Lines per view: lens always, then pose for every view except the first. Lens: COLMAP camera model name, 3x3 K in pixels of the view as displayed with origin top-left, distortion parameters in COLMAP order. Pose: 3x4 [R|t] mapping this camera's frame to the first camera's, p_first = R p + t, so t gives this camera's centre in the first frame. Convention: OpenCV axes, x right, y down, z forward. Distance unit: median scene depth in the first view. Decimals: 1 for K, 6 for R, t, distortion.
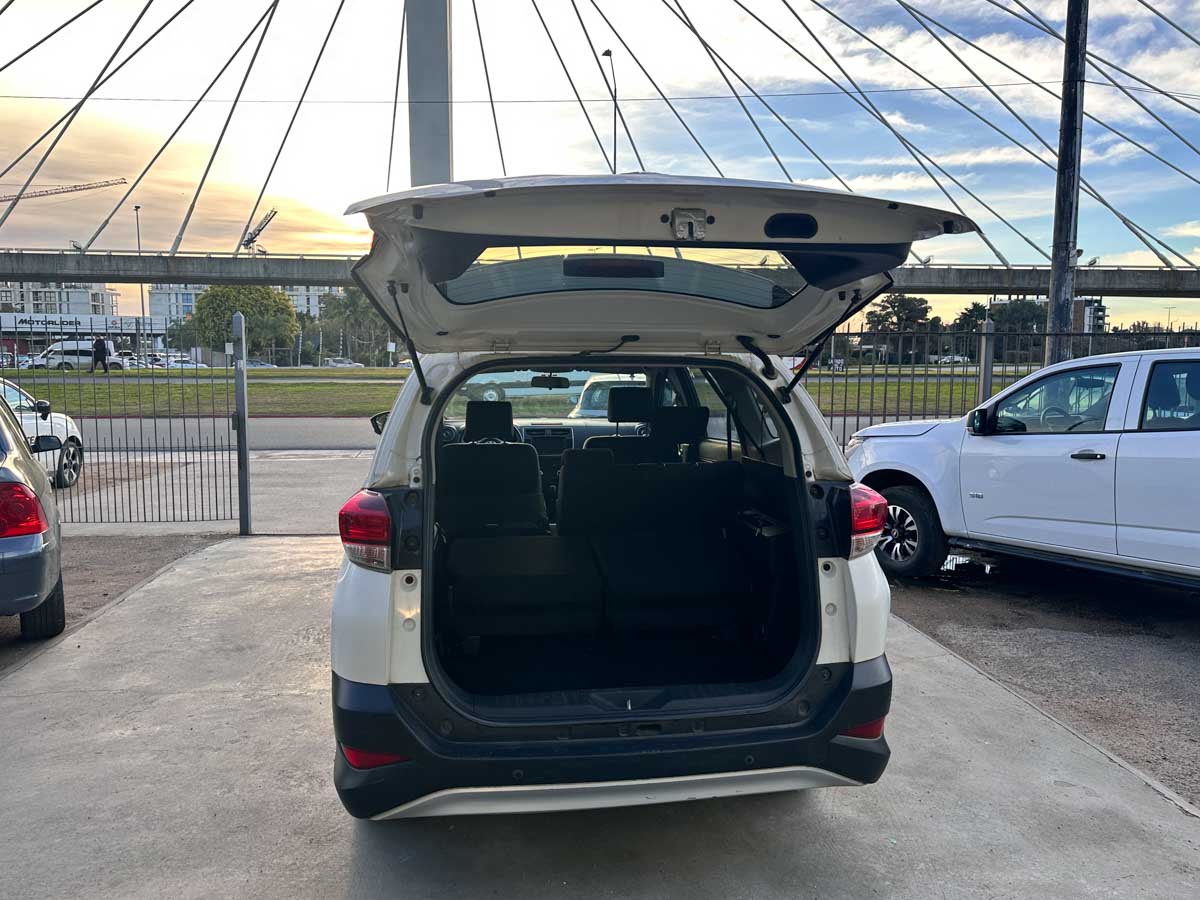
lens RADIAL K [[849.1, 0, 601.8], [0, 849.1, 446.4], [0, 0, 1]] dist [0.106518, -0.143764]
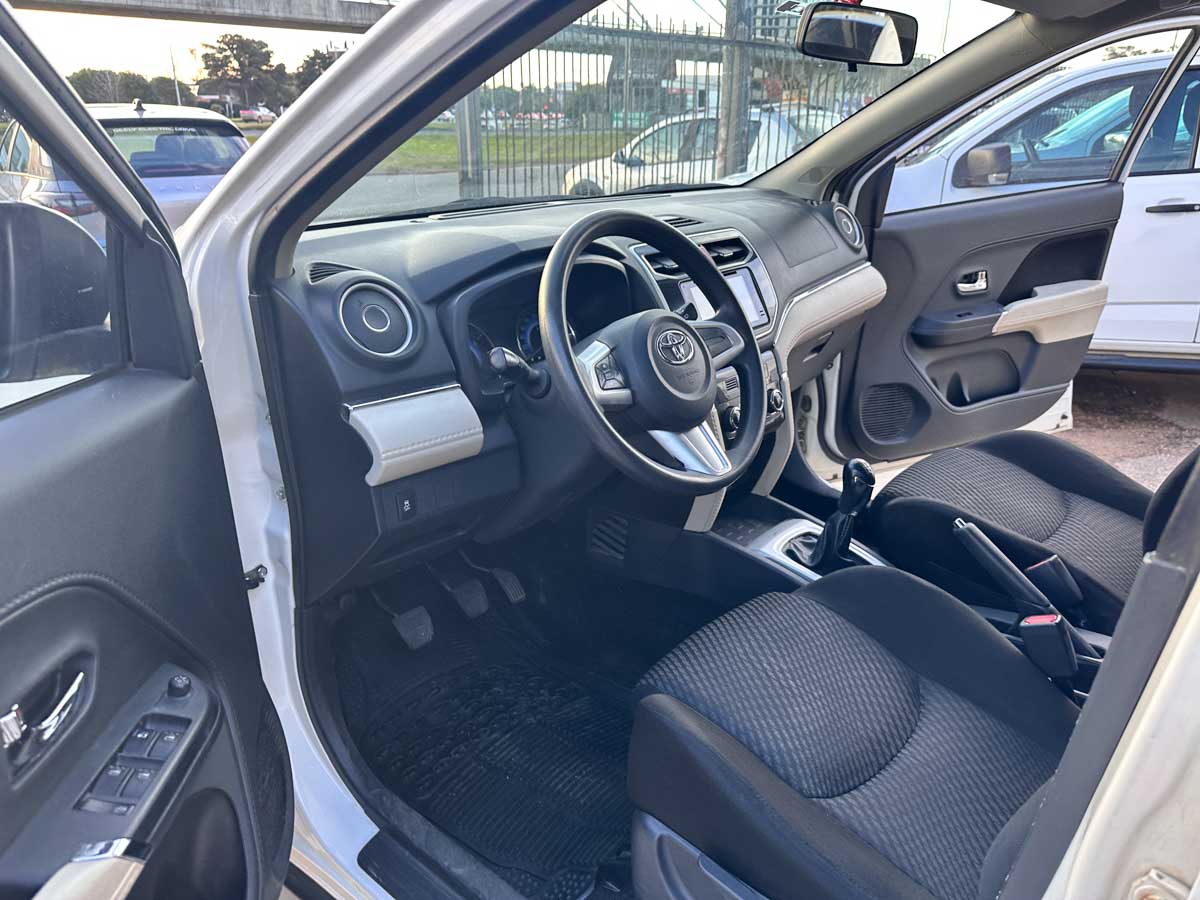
lens RADIAL K [[832.7, 0, 600.0], [0, 832.7, 450.0], [0, 0, 1]] dist [0.131513, -0.160860]
pose [[0.757493, -0.243899, 0.605572, -0.193400], [0.071186, 0.952919, 0.294751, -0.030330], [-0.648951, -0.180164, 0.739192, 0.613847]]
